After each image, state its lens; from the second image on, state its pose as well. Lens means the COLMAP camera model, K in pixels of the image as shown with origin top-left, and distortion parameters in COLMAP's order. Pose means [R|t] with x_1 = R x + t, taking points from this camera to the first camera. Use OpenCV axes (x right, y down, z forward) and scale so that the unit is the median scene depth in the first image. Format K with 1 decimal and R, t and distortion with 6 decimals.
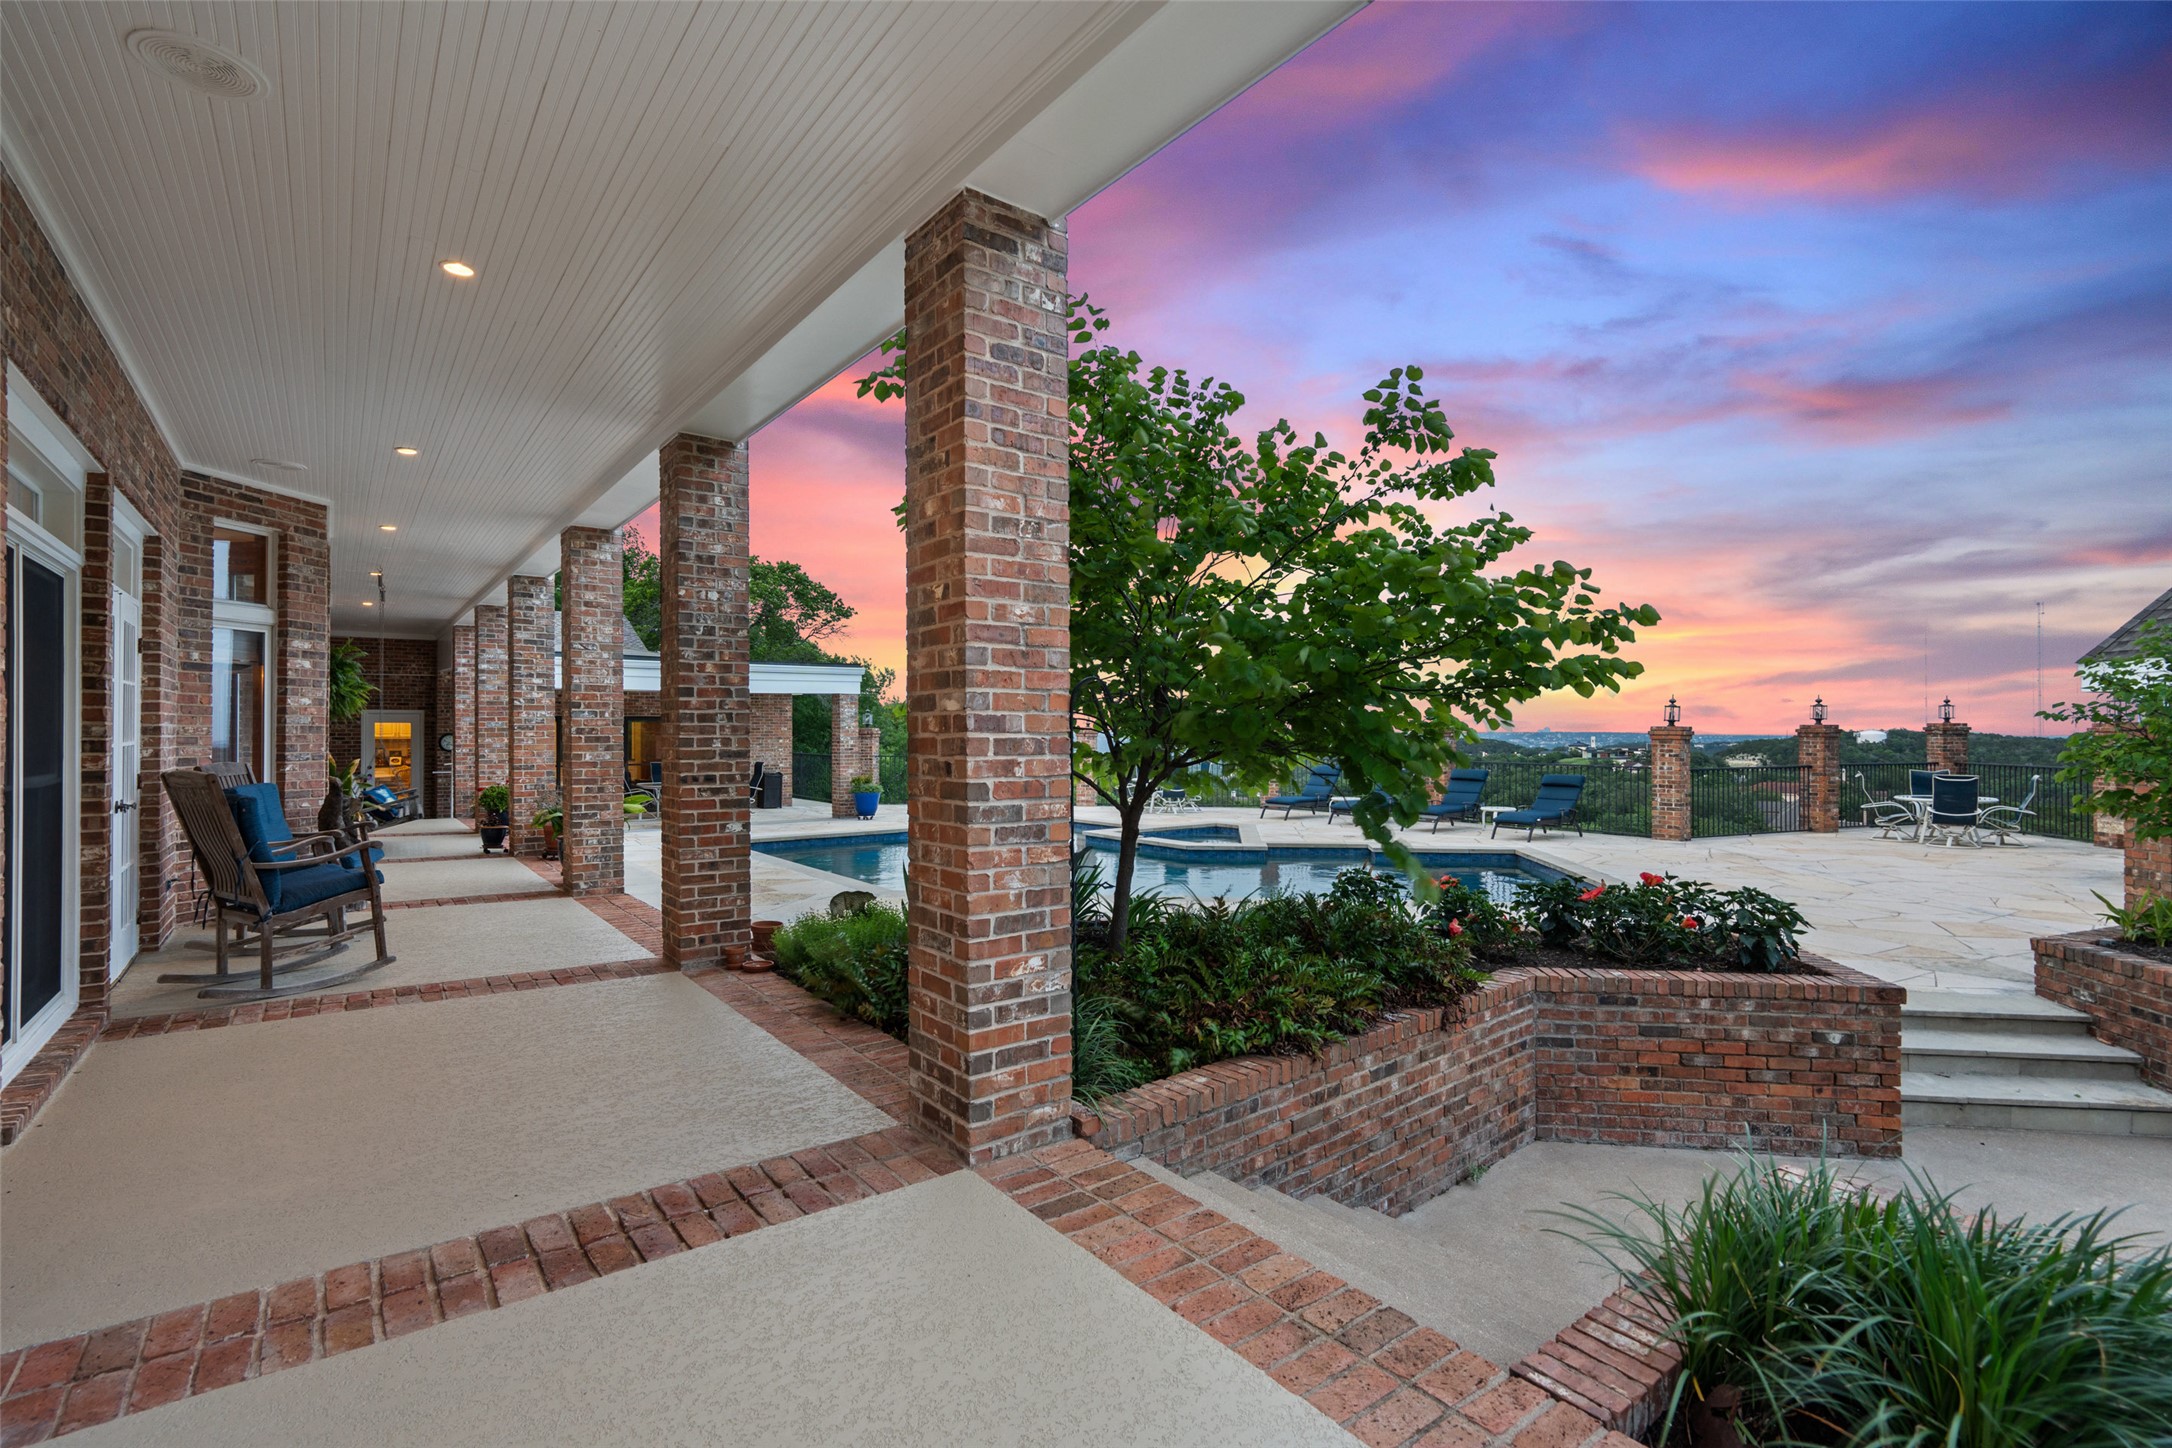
lens RADIAL K [[1017.6, 0, 1075.0], [0, 1017.6, 724.8], [0, 0, 1]] dist [0.015047, 0.001887]
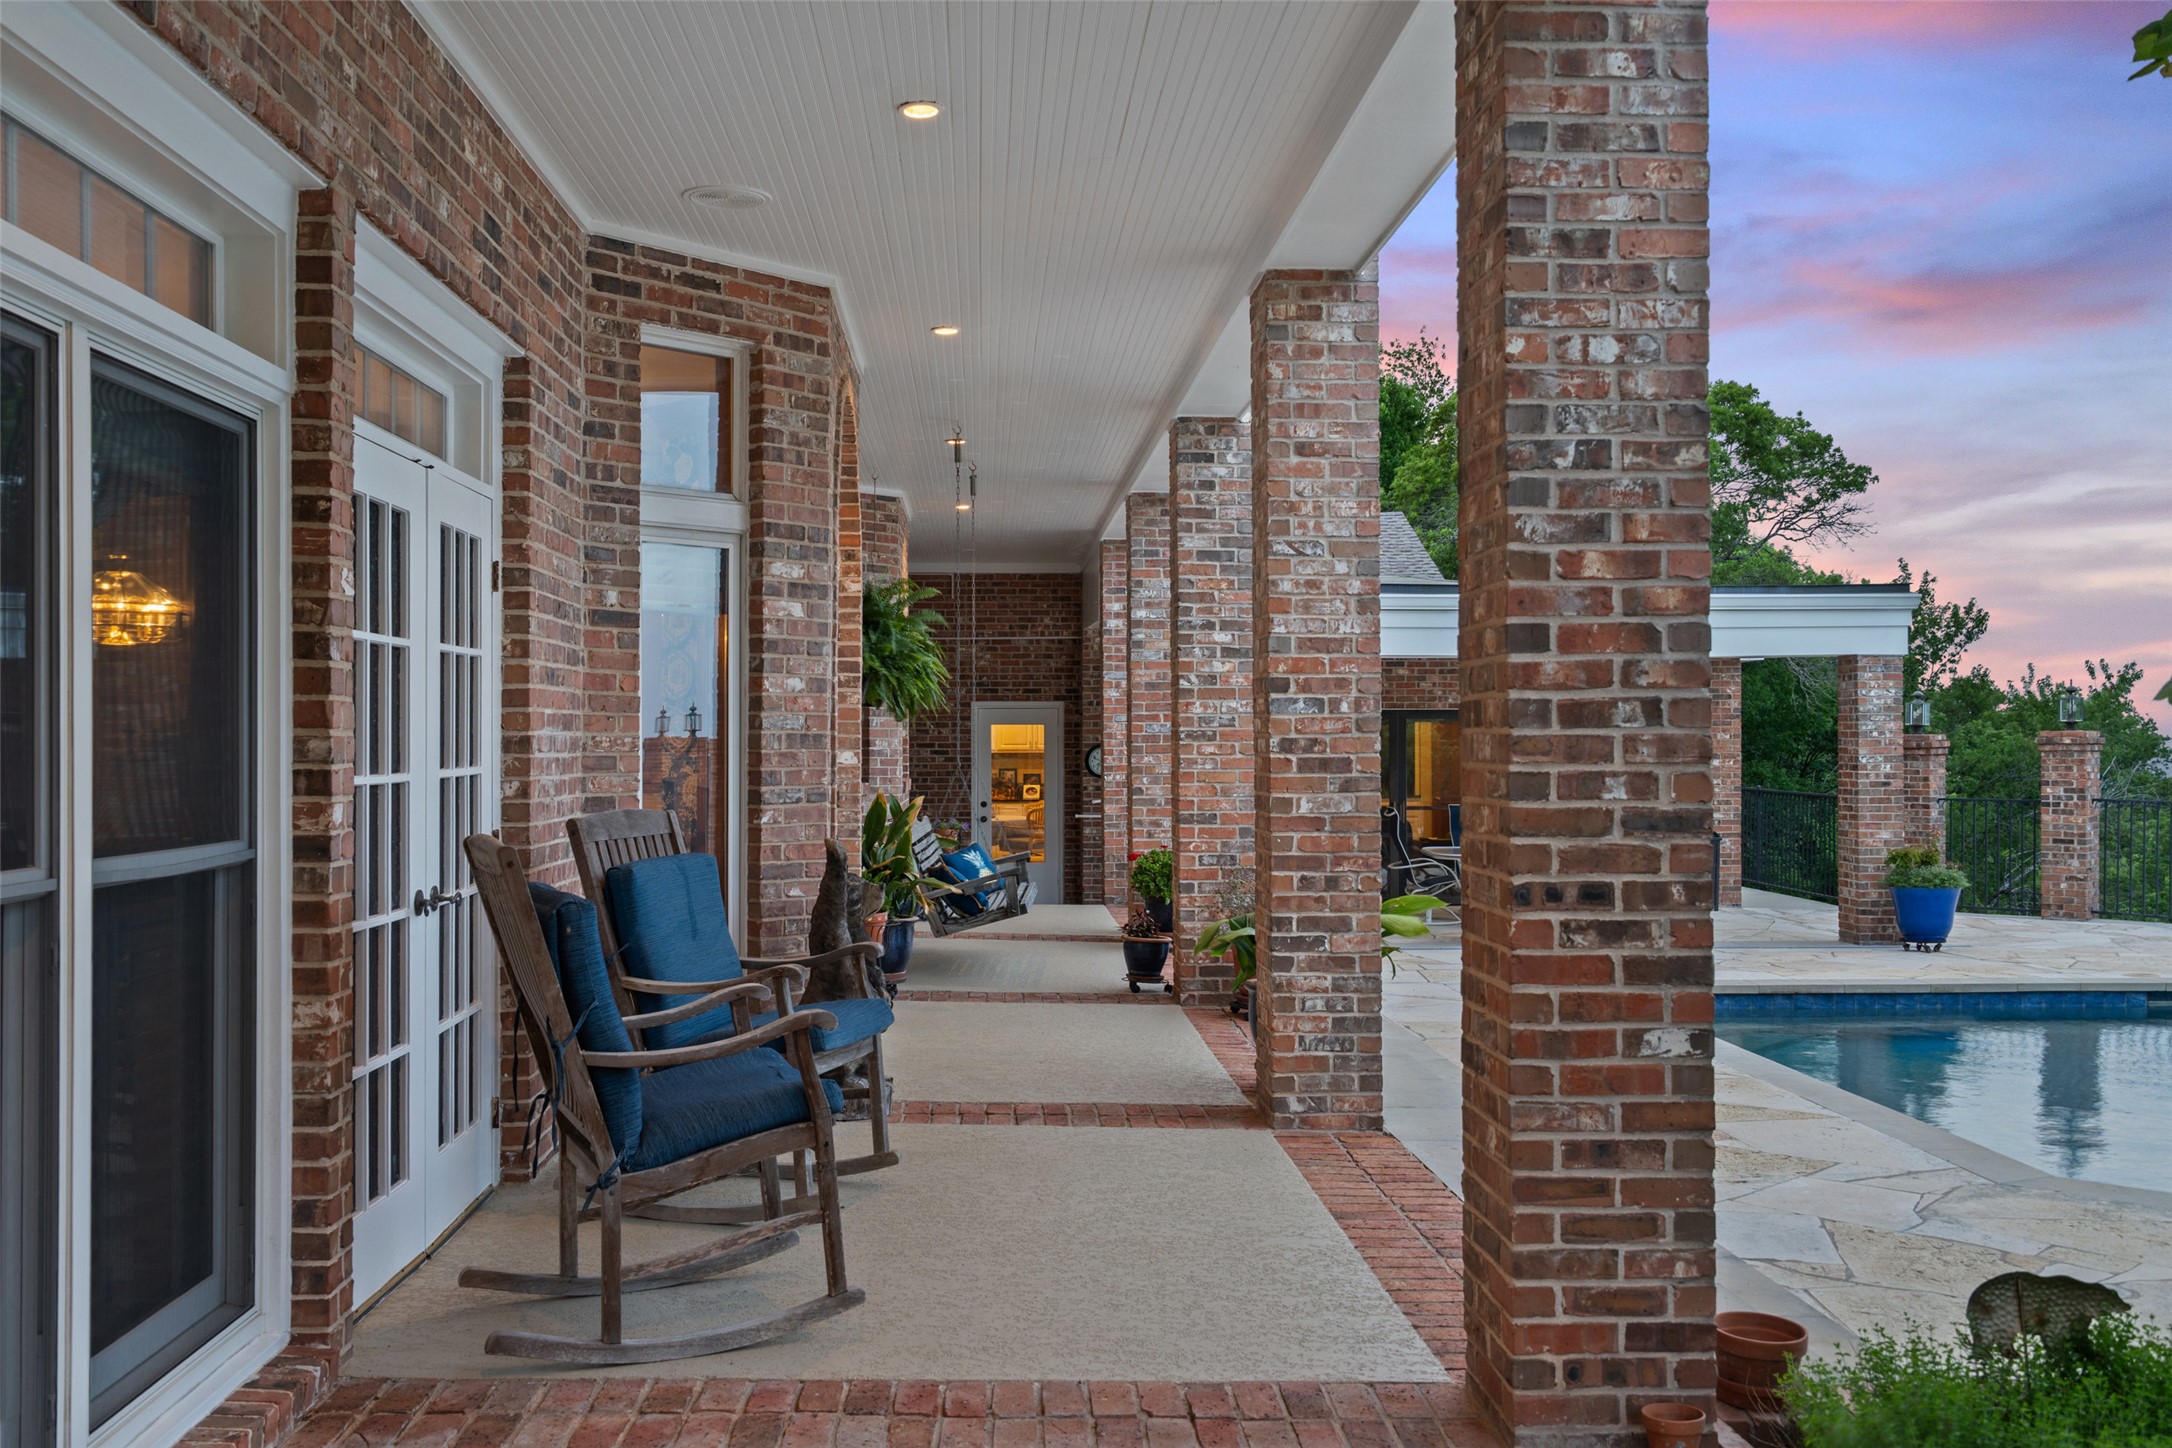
lens RADIAL K [[1973.6, 0, 1079.6], [0, 1973.6, 723.4], [0, 0, 1]] dist [0.004027, 0.000000]
pose [[0.835474, -0.002364, -0.549524, -0.119013], [0.001788, 0.999997, -0.001583, -0.002407], [0.549526, 0.000340, 0.835476, 0.303516]]
